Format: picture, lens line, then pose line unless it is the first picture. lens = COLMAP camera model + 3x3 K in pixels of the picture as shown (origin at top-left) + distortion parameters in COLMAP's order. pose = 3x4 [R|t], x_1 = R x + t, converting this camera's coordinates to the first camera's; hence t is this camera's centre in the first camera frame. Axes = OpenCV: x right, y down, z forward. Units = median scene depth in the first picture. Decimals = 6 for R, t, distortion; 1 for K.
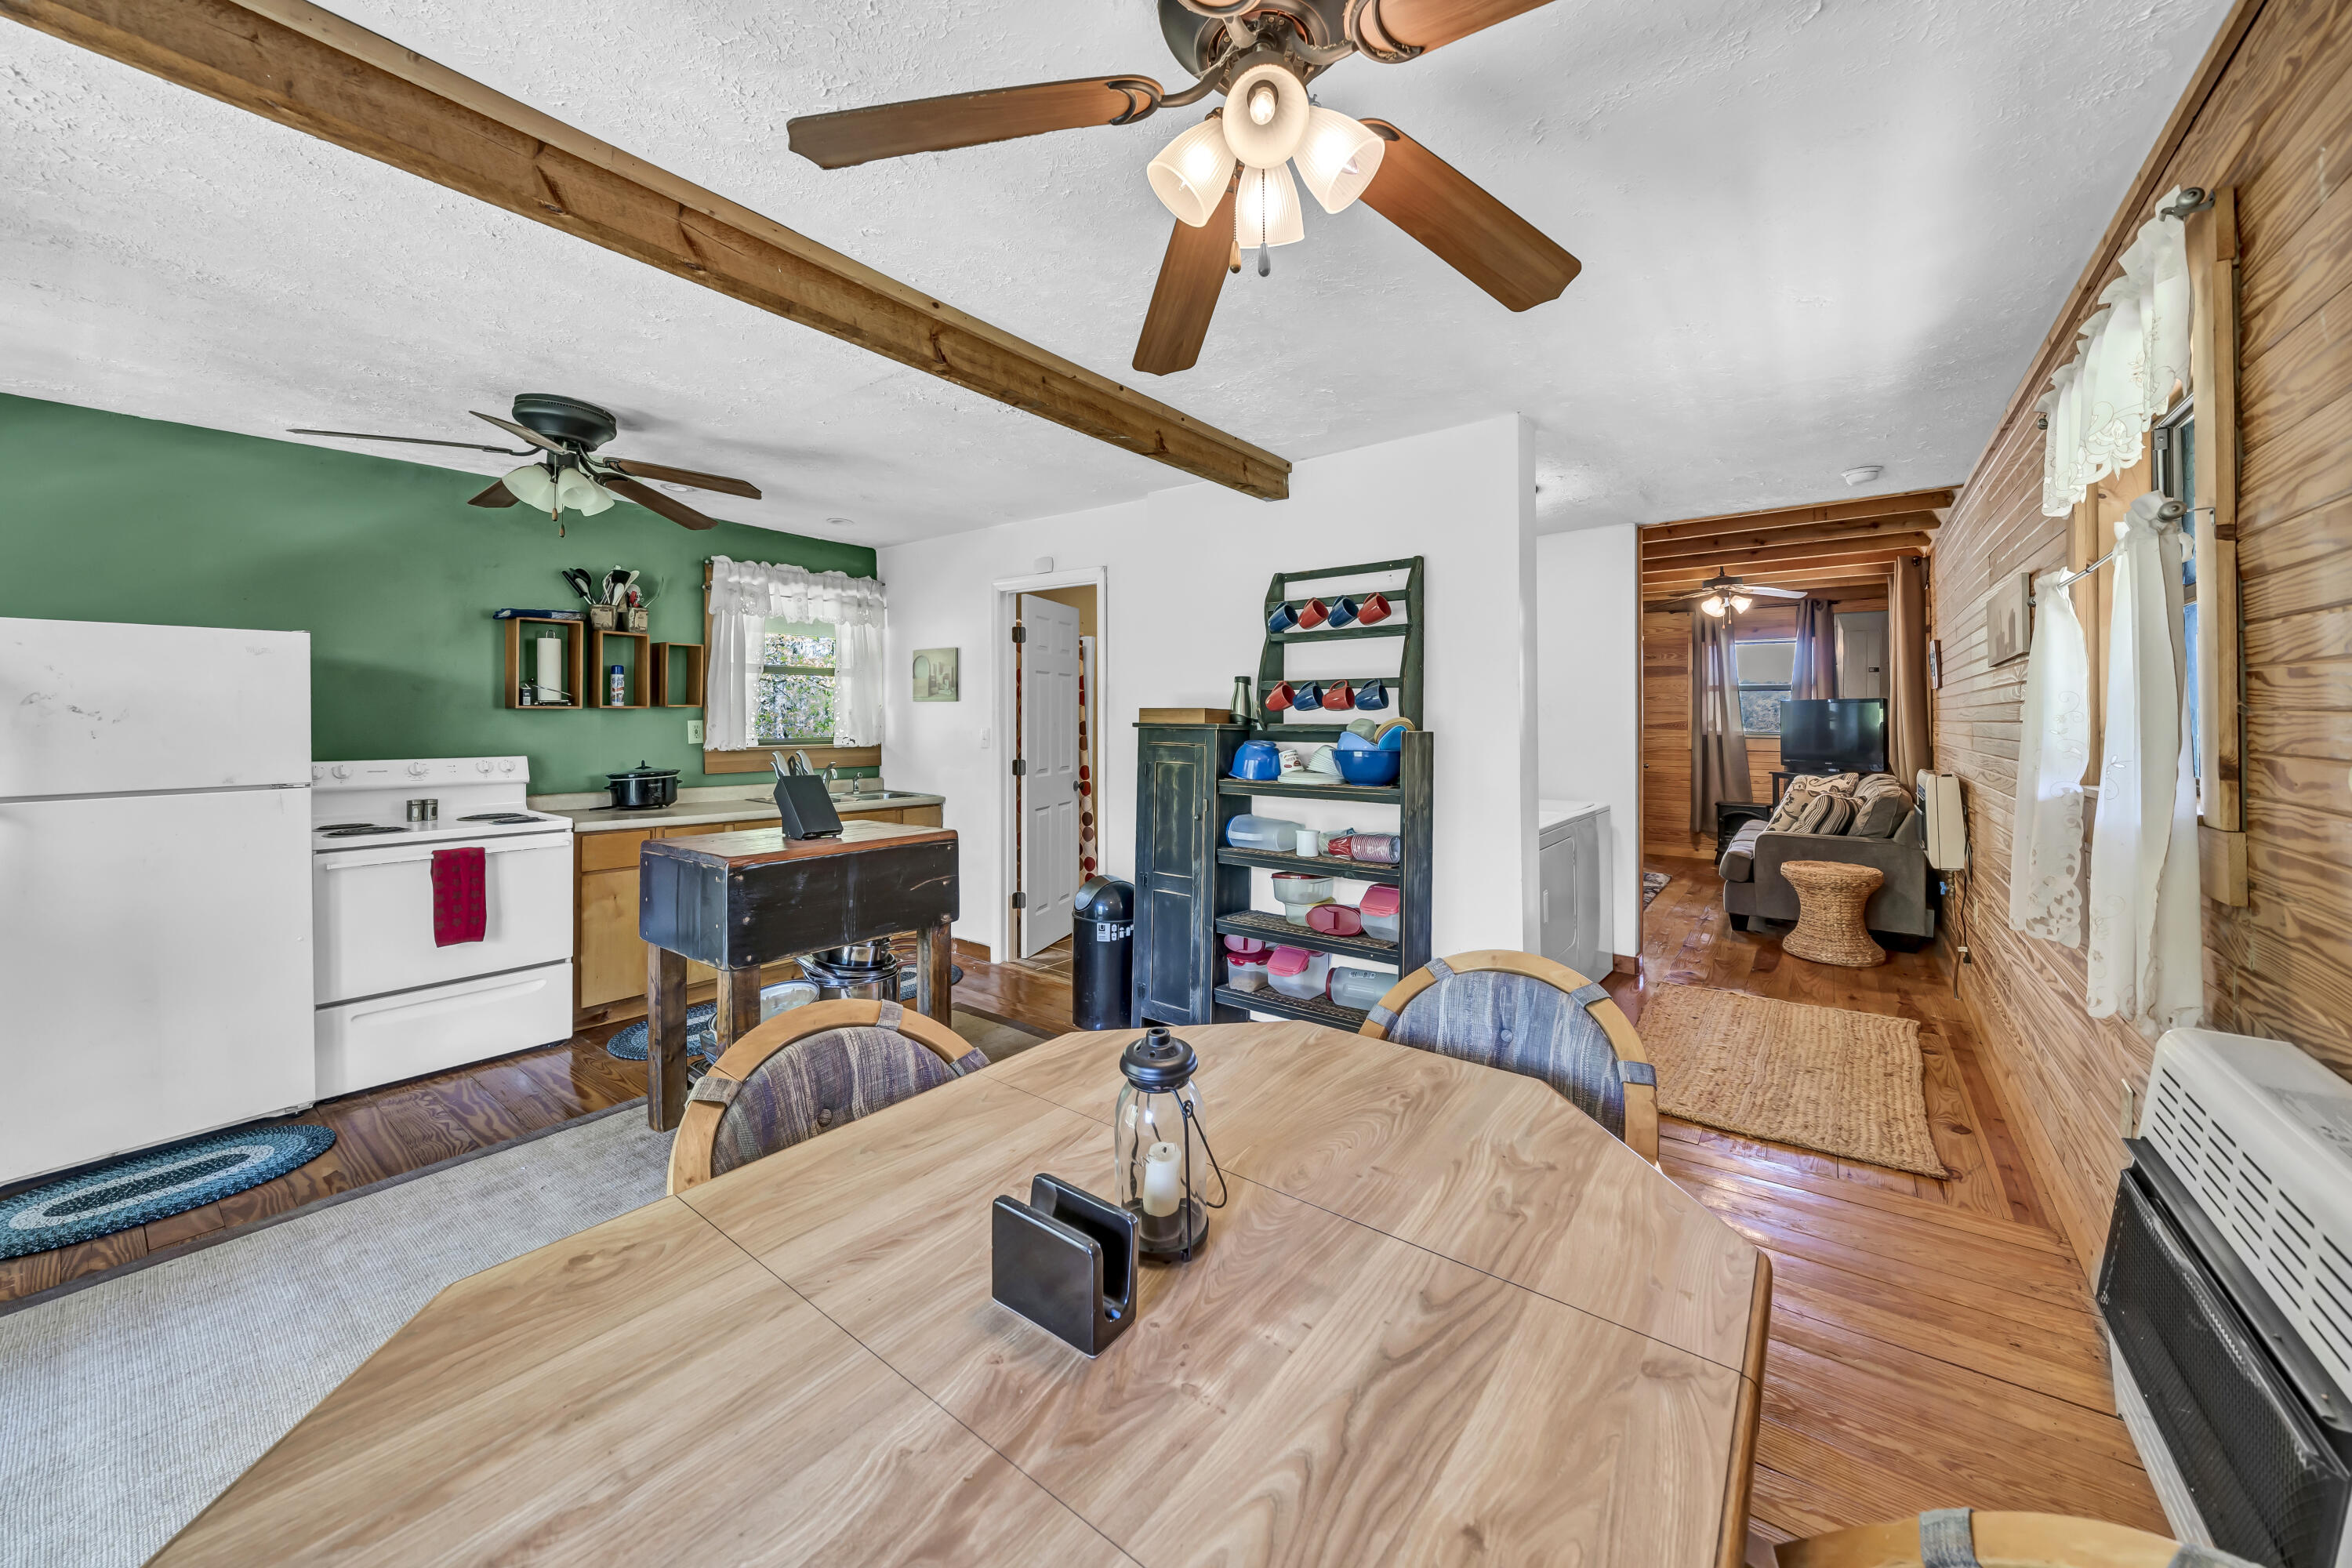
lens RADIAL K [[843.1, 0, 1186.5], [0, 843.1, 715.1], [0, 0, 1]] dist [0.000233, 0.000012]
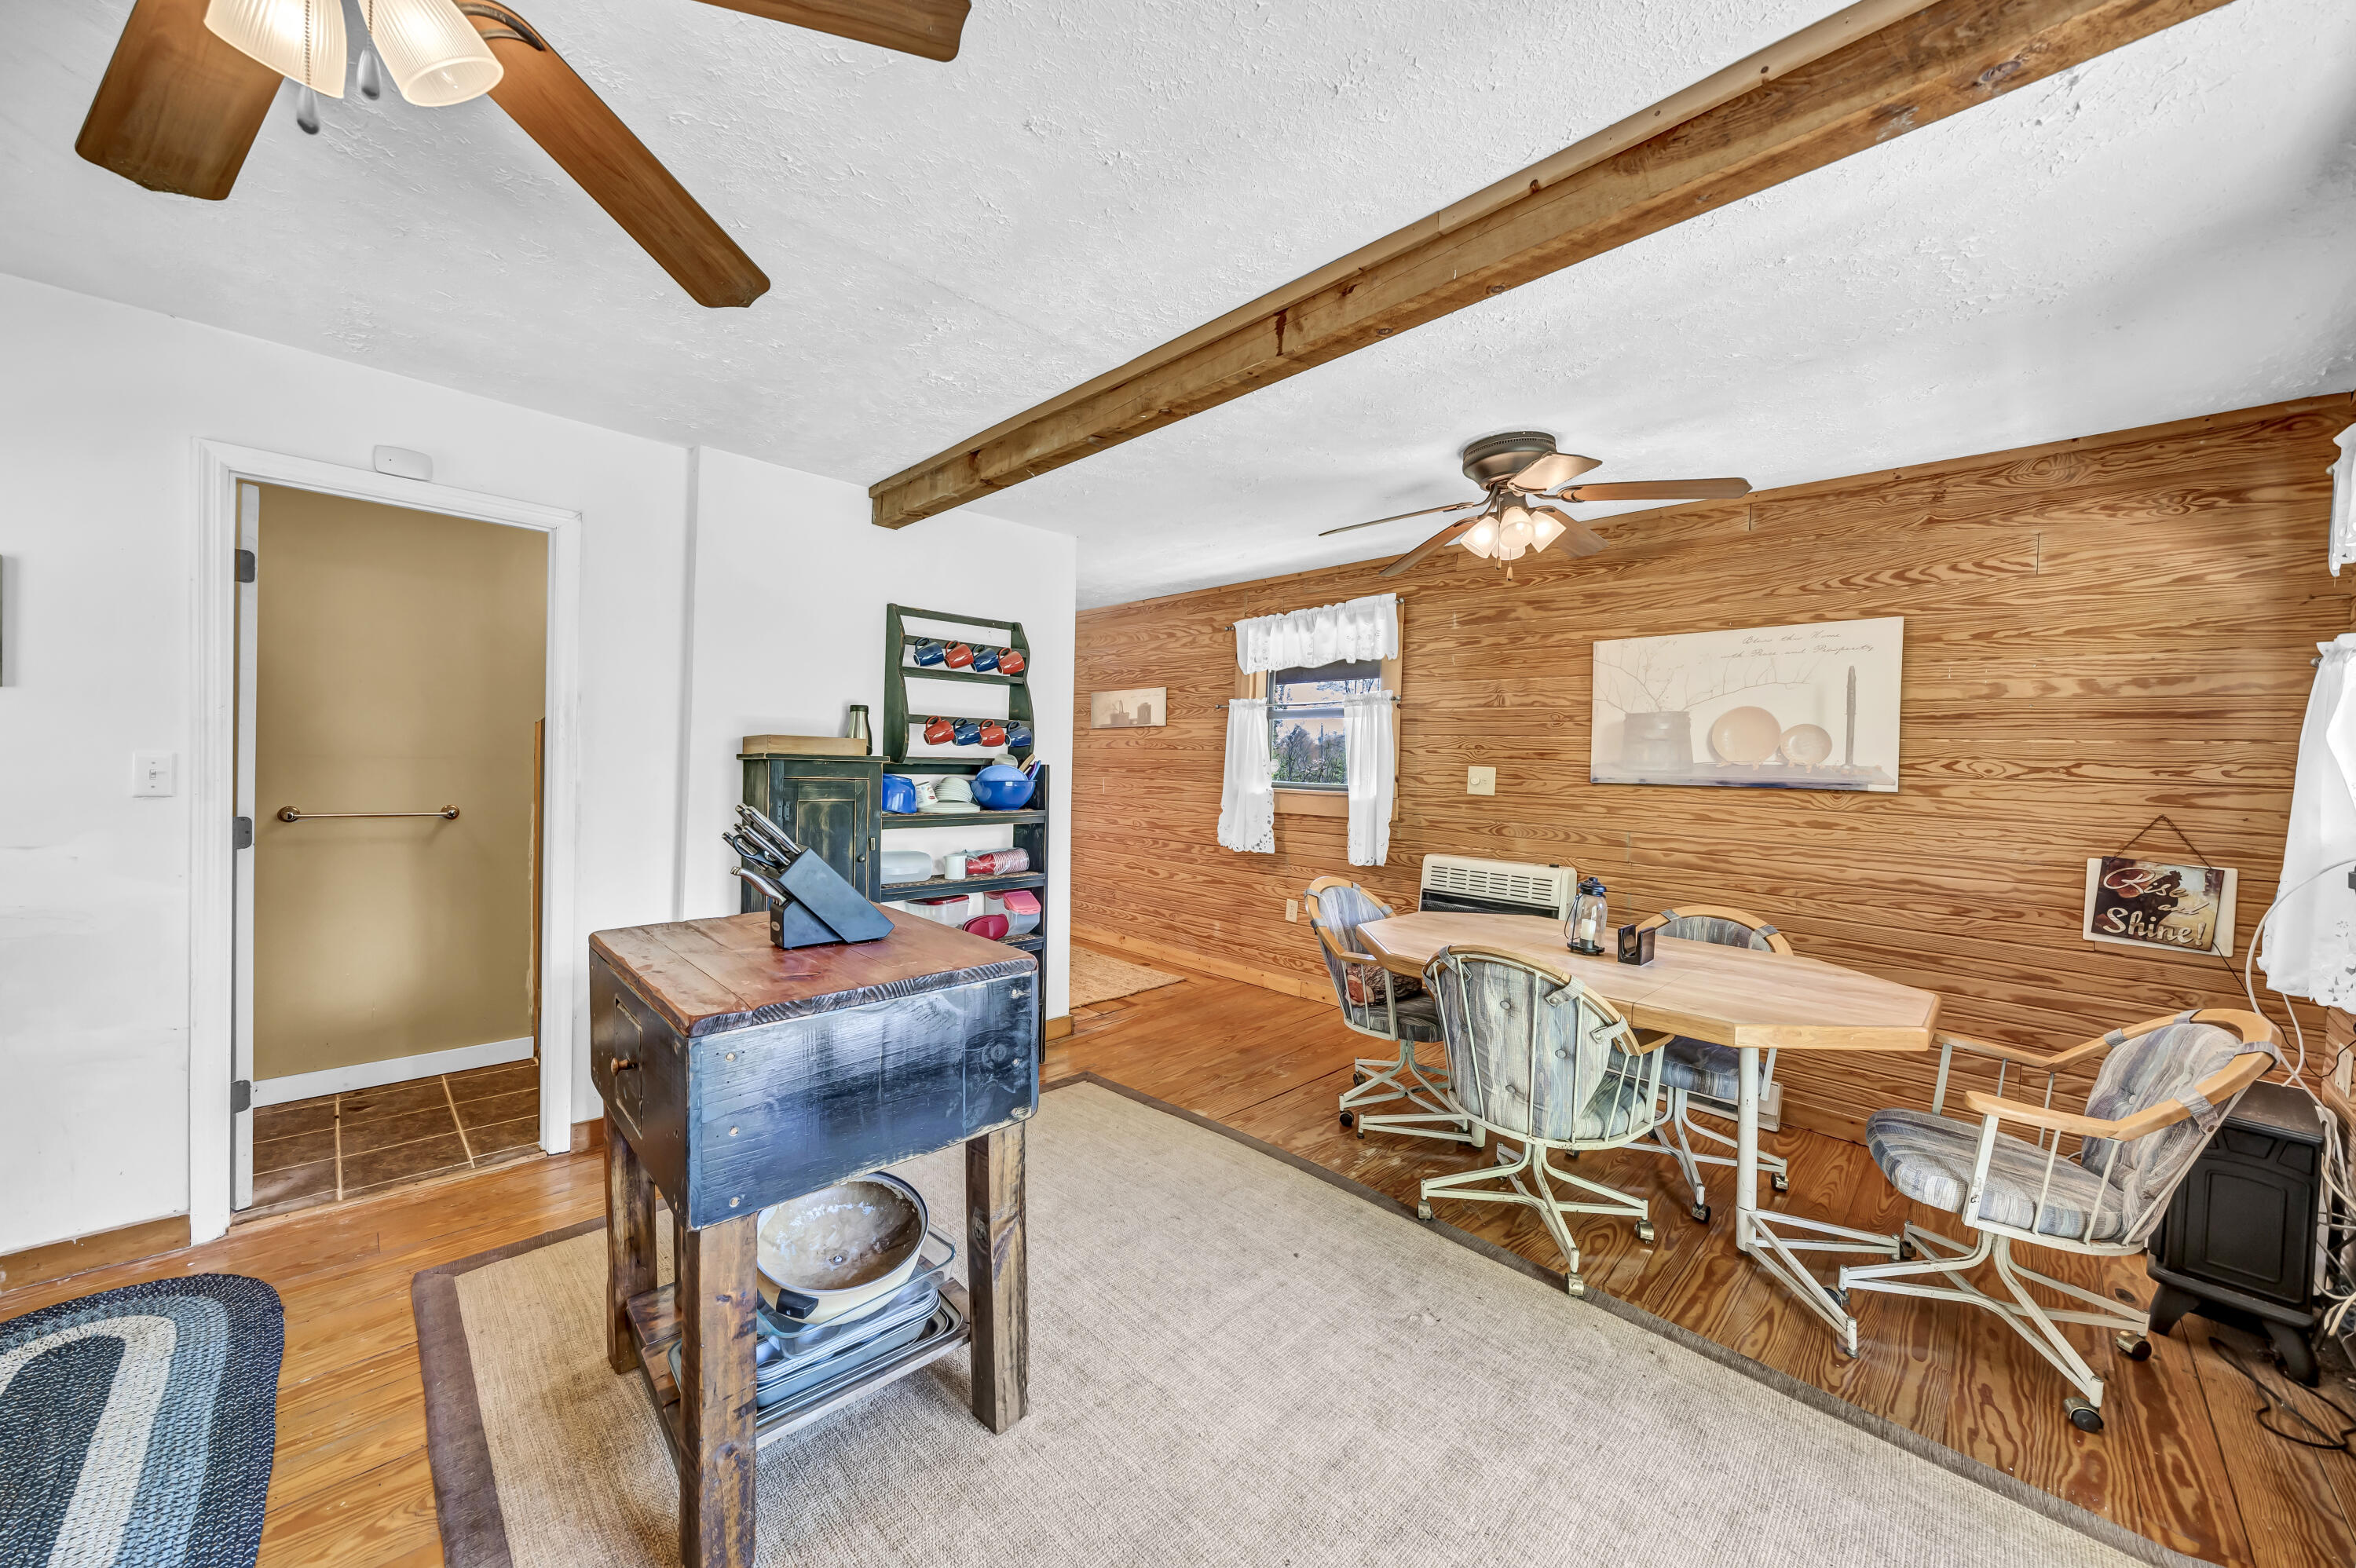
lens RADIAL K [[844.5, 0, 1178.3], [0, 844.5, 779.0], [0, 0, 1]] dist [0.000233, 0.000012]
pose [[0.141266, -0.020308, 0.989763, -0.868806], [-0.027912, 0.999310, 0.024488, 0.003208], [-0.989578, -0.031086, 0.140602, 0.552699]]
